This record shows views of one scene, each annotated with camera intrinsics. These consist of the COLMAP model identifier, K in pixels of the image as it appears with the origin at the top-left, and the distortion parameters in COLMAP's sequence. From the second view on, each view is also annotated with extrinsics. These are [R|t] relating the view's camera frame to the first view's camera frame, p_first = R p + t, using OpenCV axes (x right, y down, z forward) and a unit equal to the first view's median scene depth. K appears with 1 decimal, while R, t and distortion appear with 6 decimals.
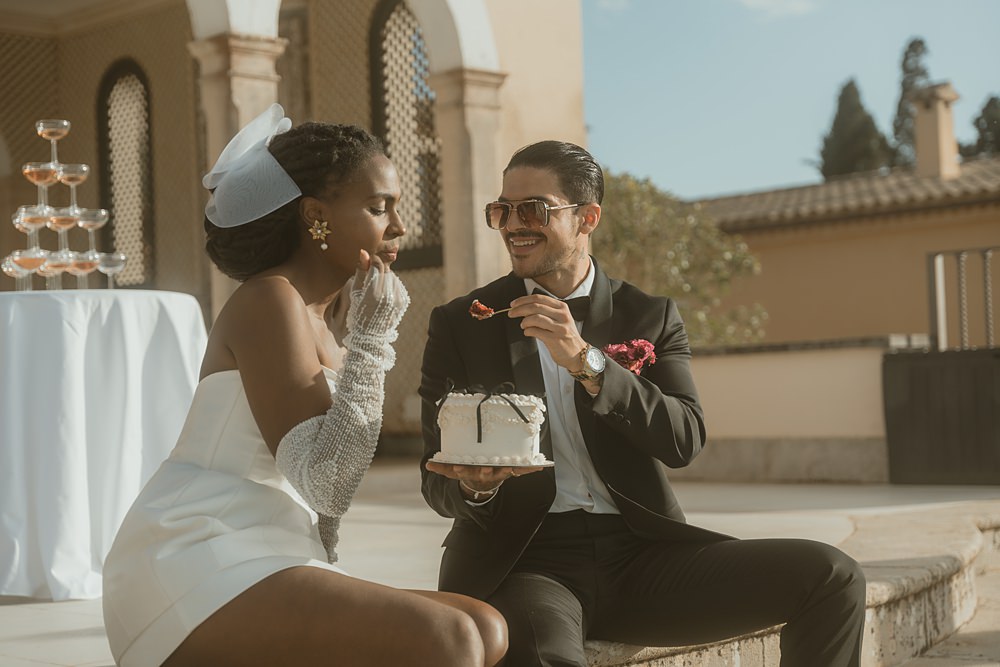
lens RADIAL K [[1714.1, 0, 500.5], [0, 1714.1, 333.4], [0, 0, 1]] dist [-0.075617, 0.000000]
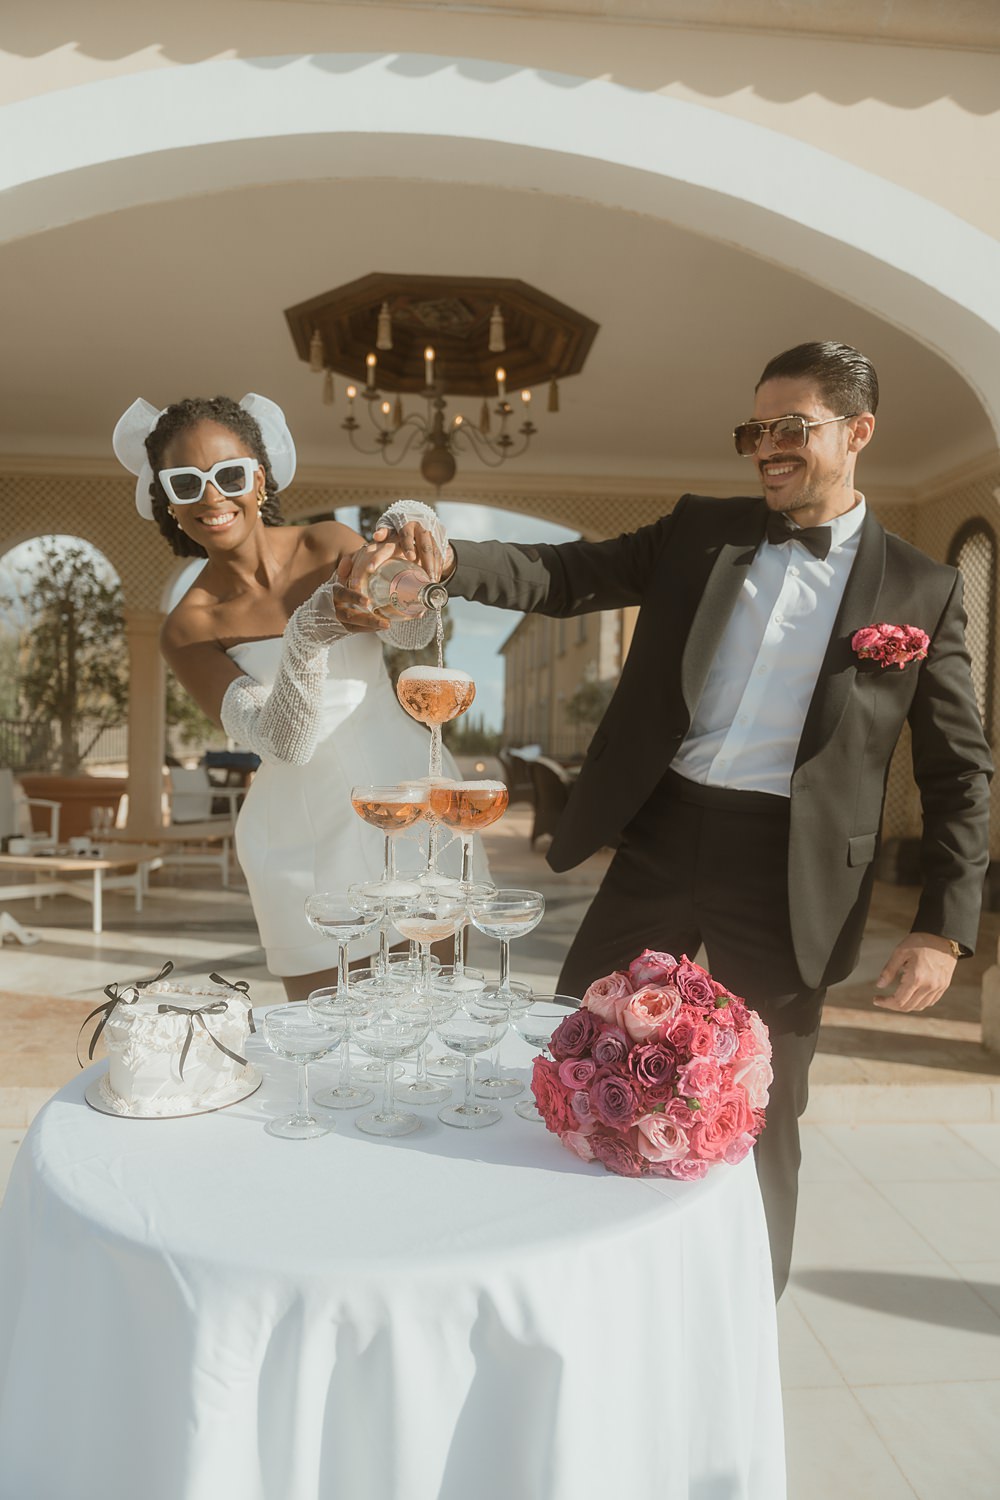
lens RADIAL K [[973.1, 0, 496.9], [0, 973.1, 754.7], [0, 0, 1]] dist [-0.027458, 0.003424]
pose [[0.746928, 0.057853, -0.662384, -0.055173], [-0.015349, 0.997442, 0.069809, -0.077172], [0.664728, -0.041976, 0.745905, 0.518335]]
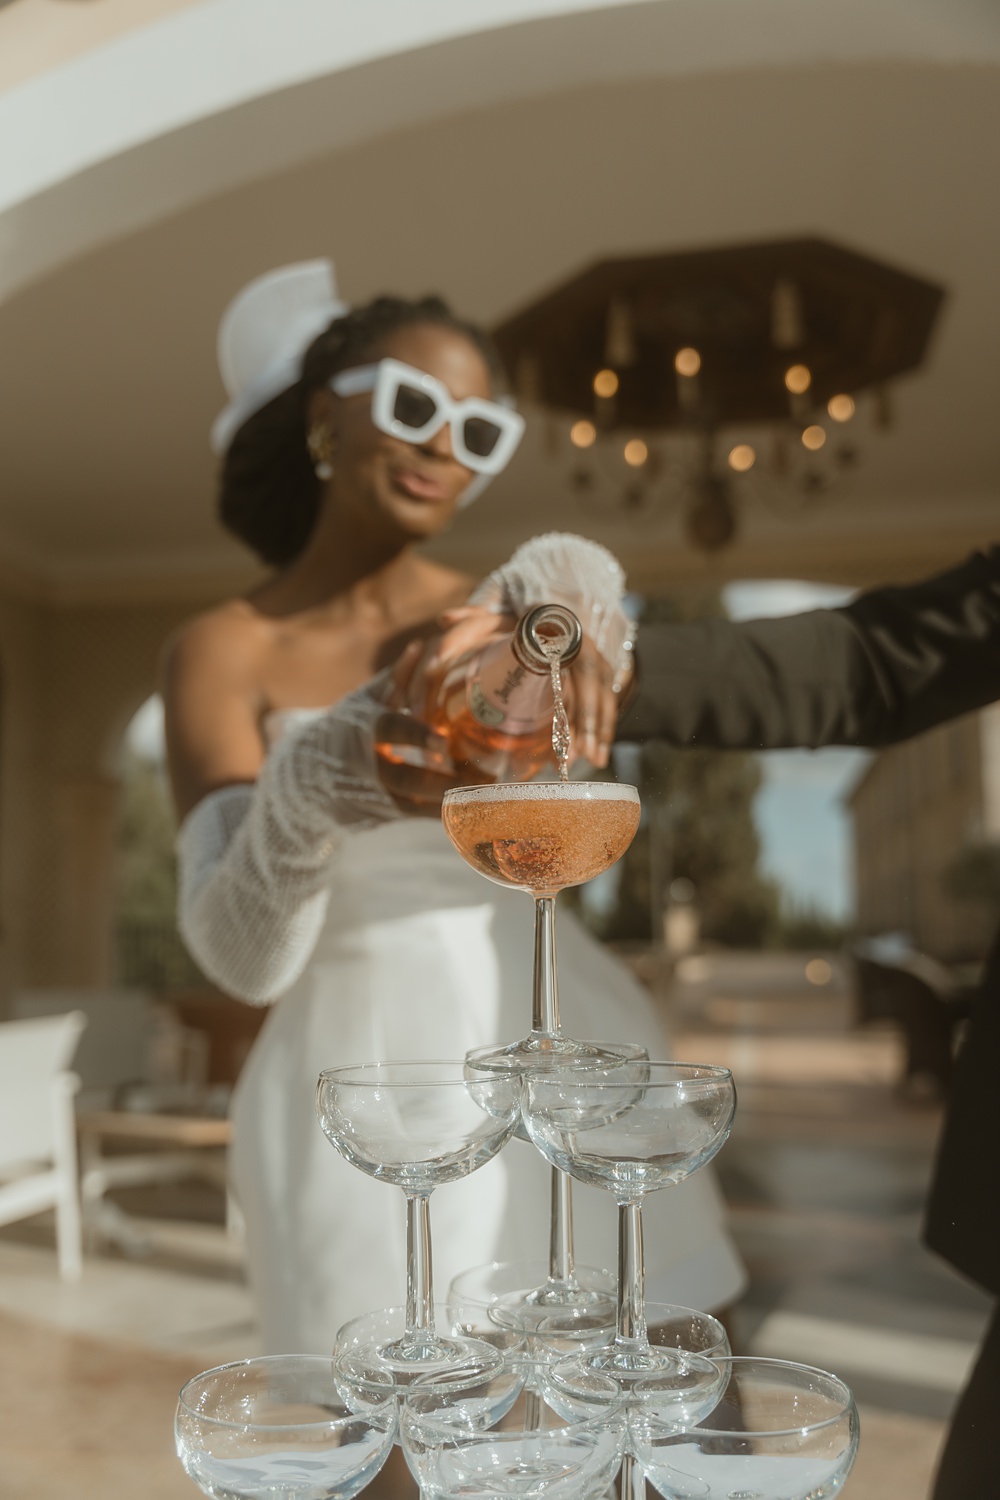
lens RADIAL K [[1308.3, 0, 505.0], [0, 1308.3, 757.4], [0, 0, 1]] dist [0.005014, 0.000807]
pose [[0.558023, -0.074111, -0.826509, -0.105696], [0.016947, 0.996814, -0.077940, -0.077761], [0.829652, 0.029485, 0.557501, 0.591365]]
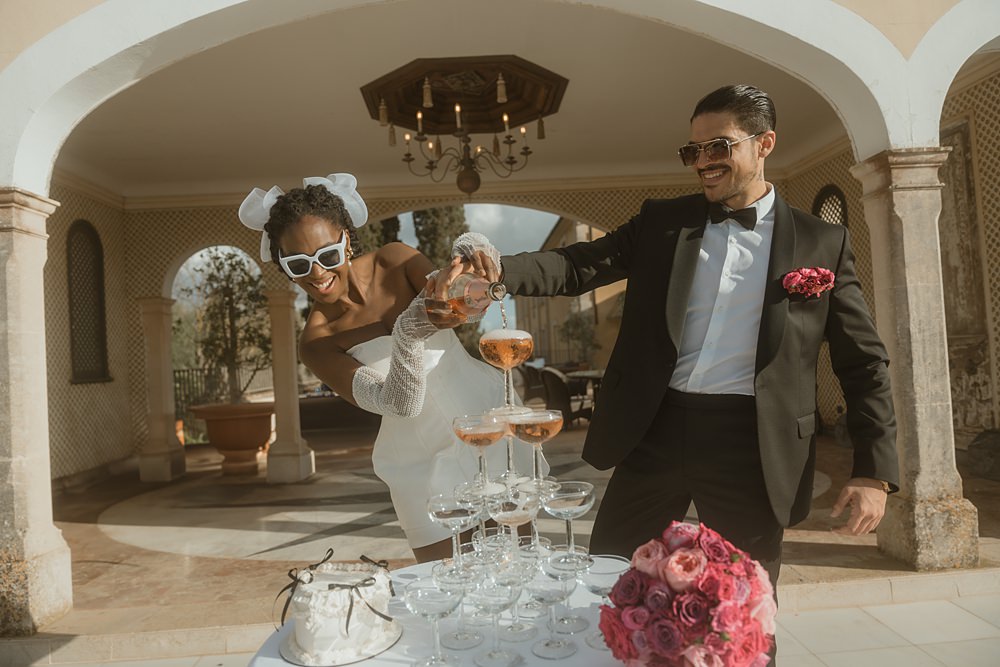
lens RADIAL K [[648.7, 0, 500.5], [0, 648.7, 335.8], [0, 0, 1]] dist [-0.027458, 0.003424]
pose [[0.735173, -0.028741, -0.677270, -0.066269], [0.061128, 0.997841, 0.024009, -0.082354], [0.675118, -0.059051, 0.735343, 0.518581]]
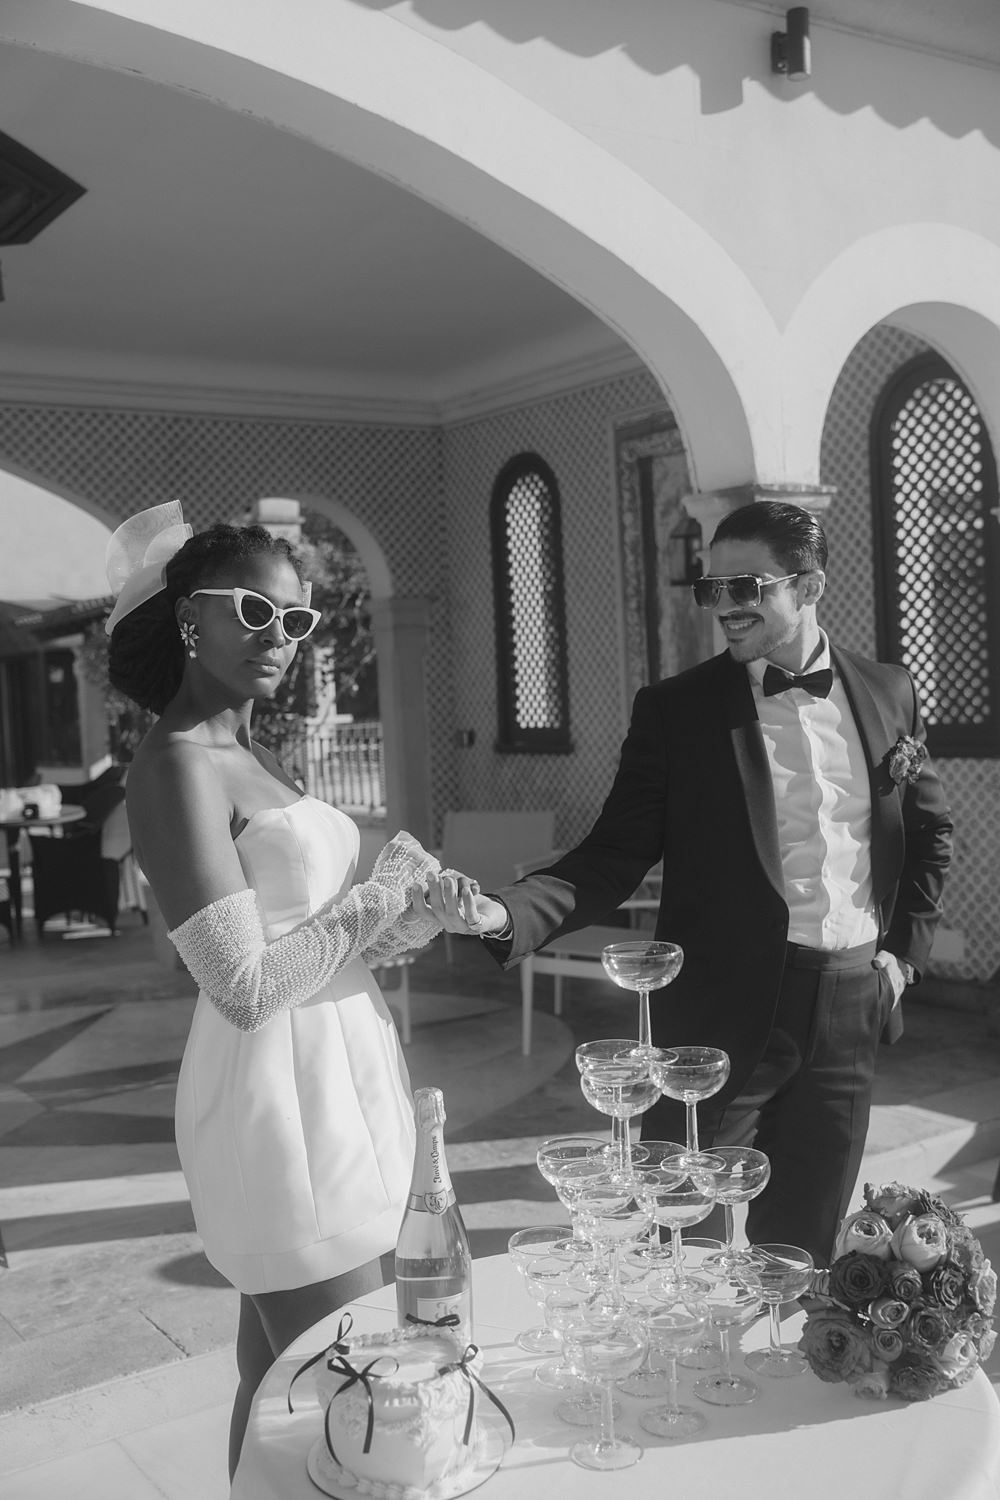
lens RADIAL K [[1532.7, 0, 504.6], [0, 1532.7, 746.8], [0, 0, 1]] dist [-0.041437, 0.000000]
pose [[0.982785, -0.005456, -0.184674, -0.142191], [0.022143, 0.995838, 0.088416, -0.128071], [0.183422, -0.090983, 0.978815, 0.403348]]
